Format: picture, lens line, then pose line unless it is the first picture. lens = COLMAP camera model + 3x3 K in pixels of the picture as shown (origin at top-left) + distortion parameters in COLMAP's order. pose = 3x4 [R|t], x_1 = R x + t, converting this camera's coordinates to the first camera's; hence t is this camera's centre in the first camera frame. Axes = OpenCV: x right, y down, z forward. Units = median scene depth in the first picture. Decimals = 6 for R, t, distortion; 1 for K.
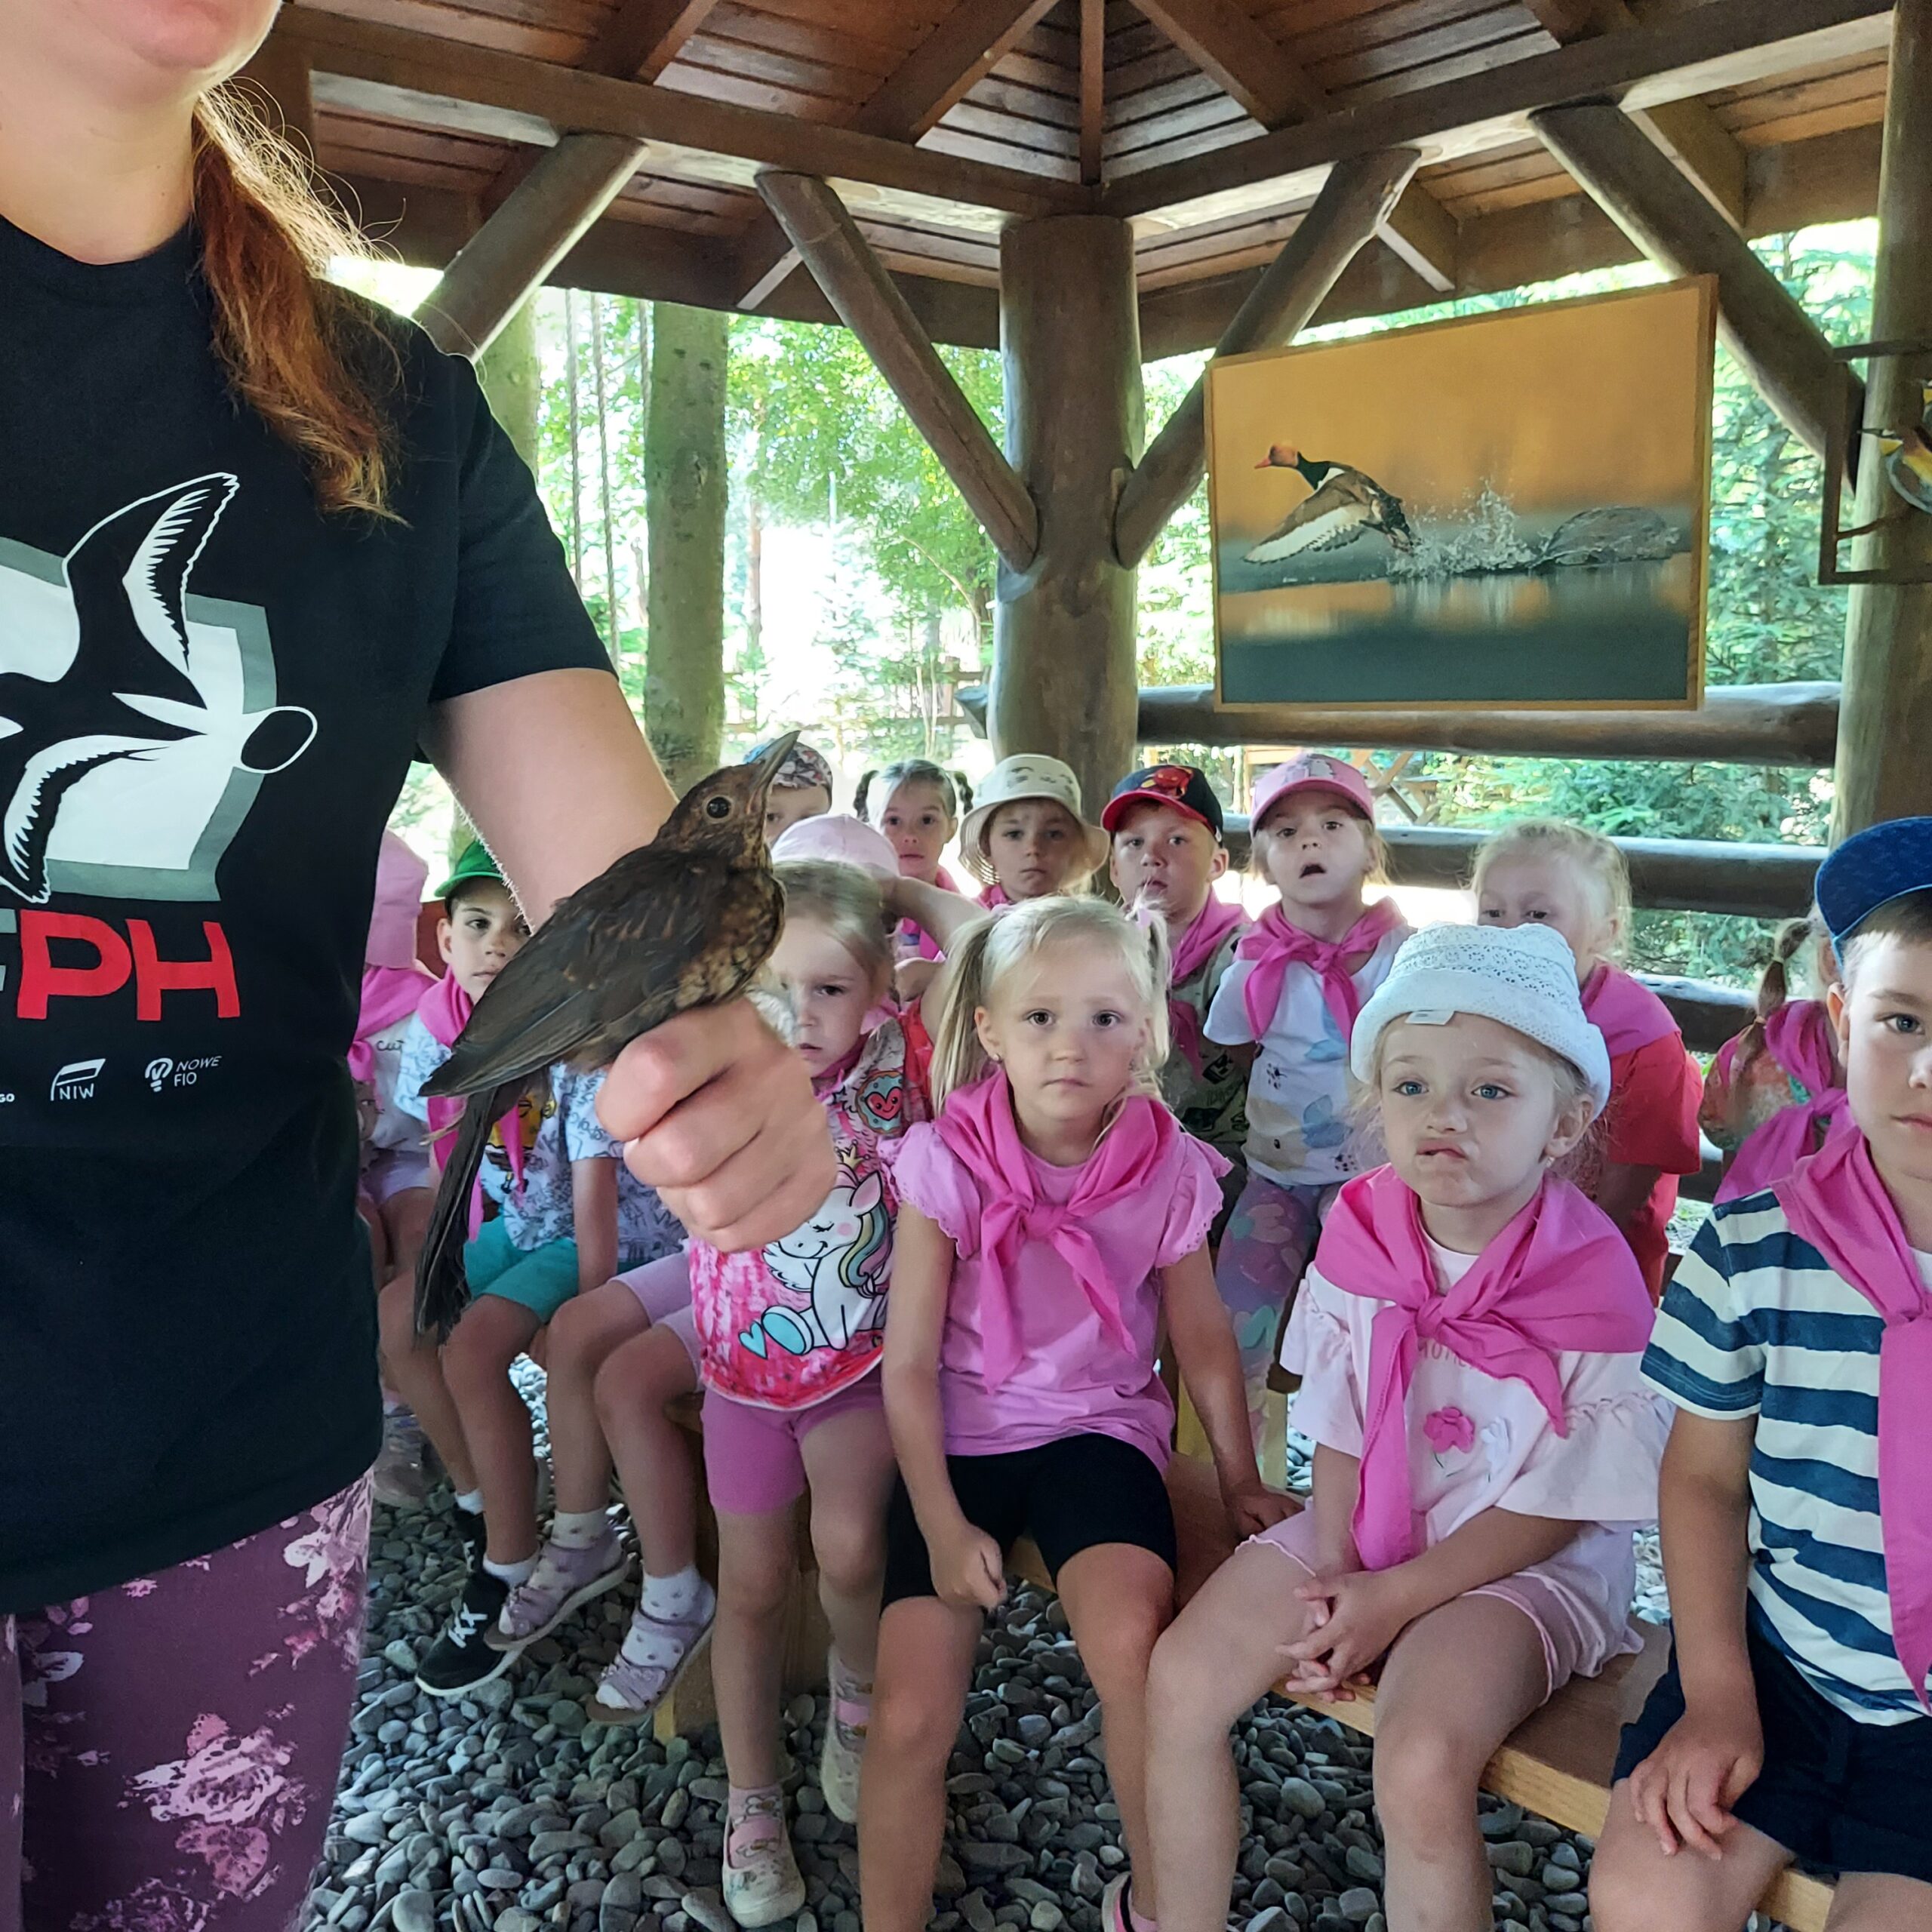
lens RADIAL K [[1894.6, 0, 941.7], [0, 1894.6, 990.2], [0, 0, 1]] dist [0.067677, -0.088665]
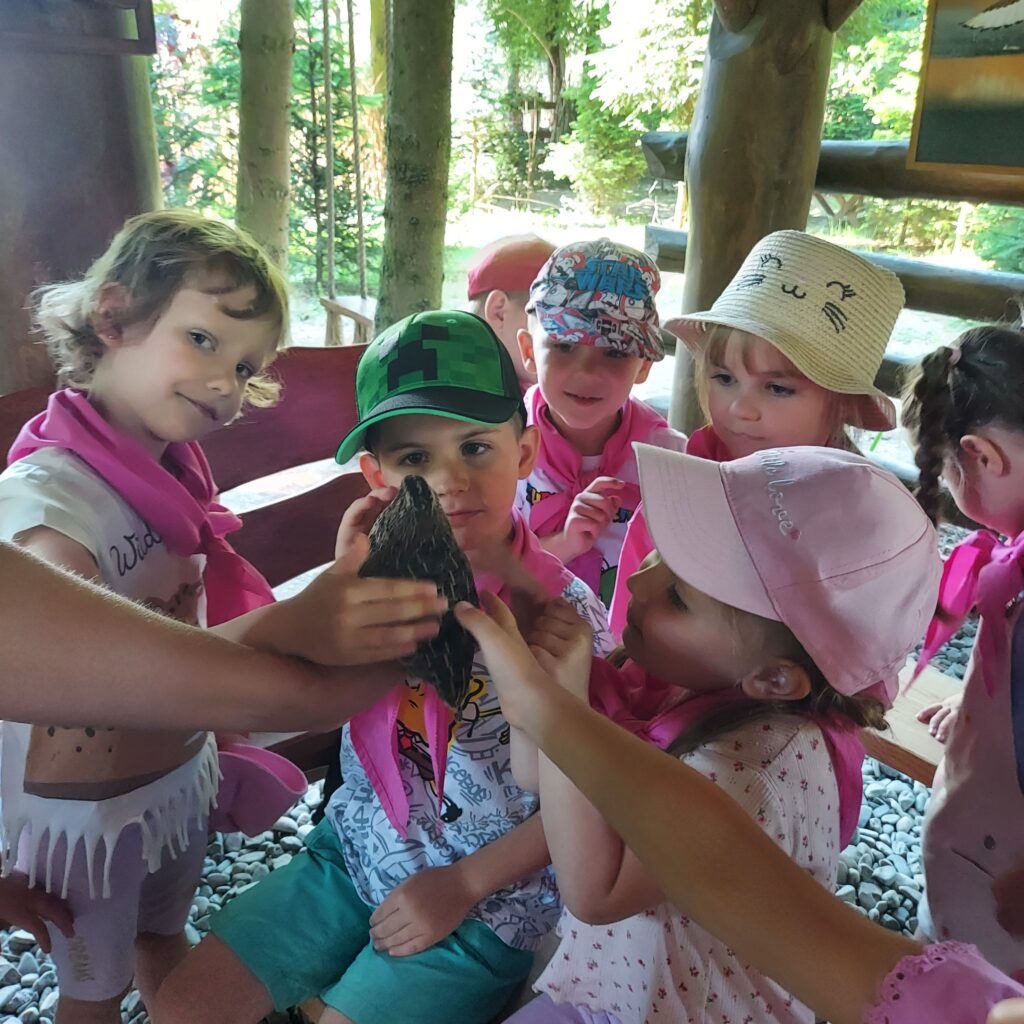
lens RADIAL K [[1006.6, 0, 505.4], [0, 1006.6, 522.4], [0, 0, 1]] dist [0.079805, -0.119549]
pose [[0.999429, 0.031108, 0.013157, -0.105178], [-0.033284, 0.973323, 0.227013, -0.076304], [-0.005744, -0.227321, 0.973803, 0.385333]]
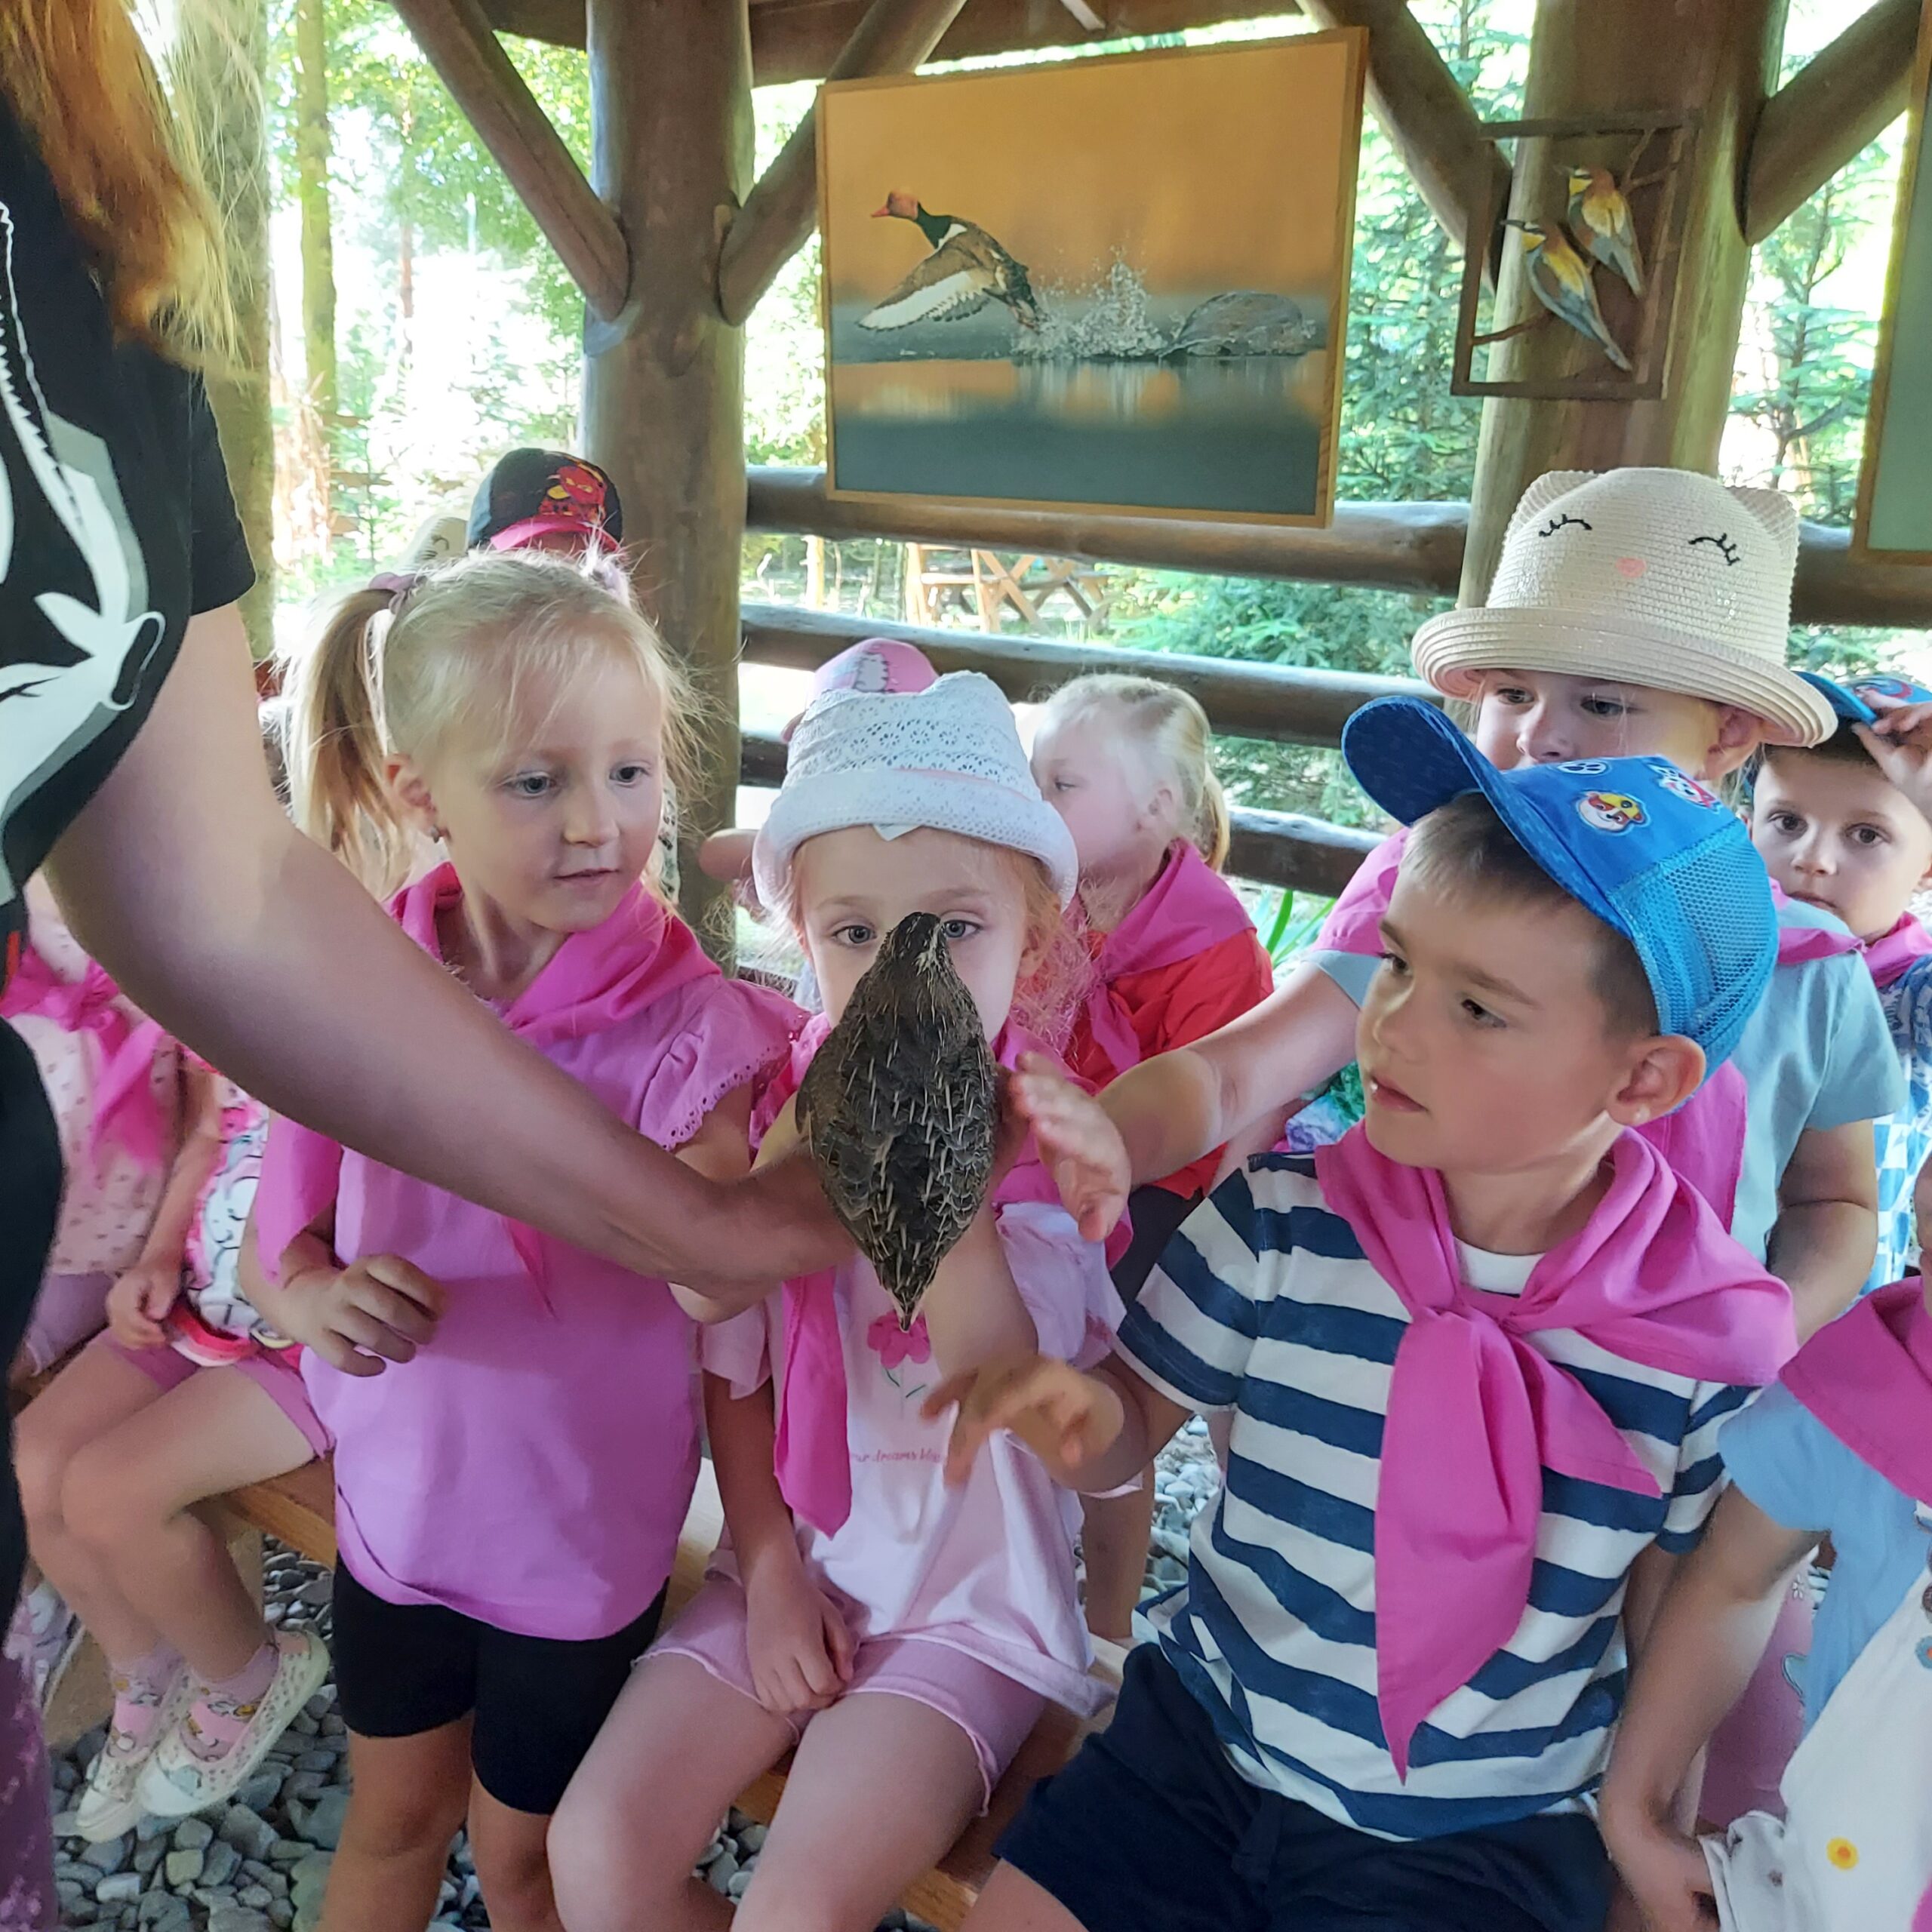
lens RADIAL K [[1899.3, 0, 953.5], [0, 1899.3, 985.6], [0, 0, 1]] dist [0.079805, -0.119549]
pose [[0.986021, 0.008602, 0.166399, 0.058926], [-0.027266, 0.993534, 0.110211, -0.021369], [-0.164375, -0.113208, 0.979880, 0.089974]]
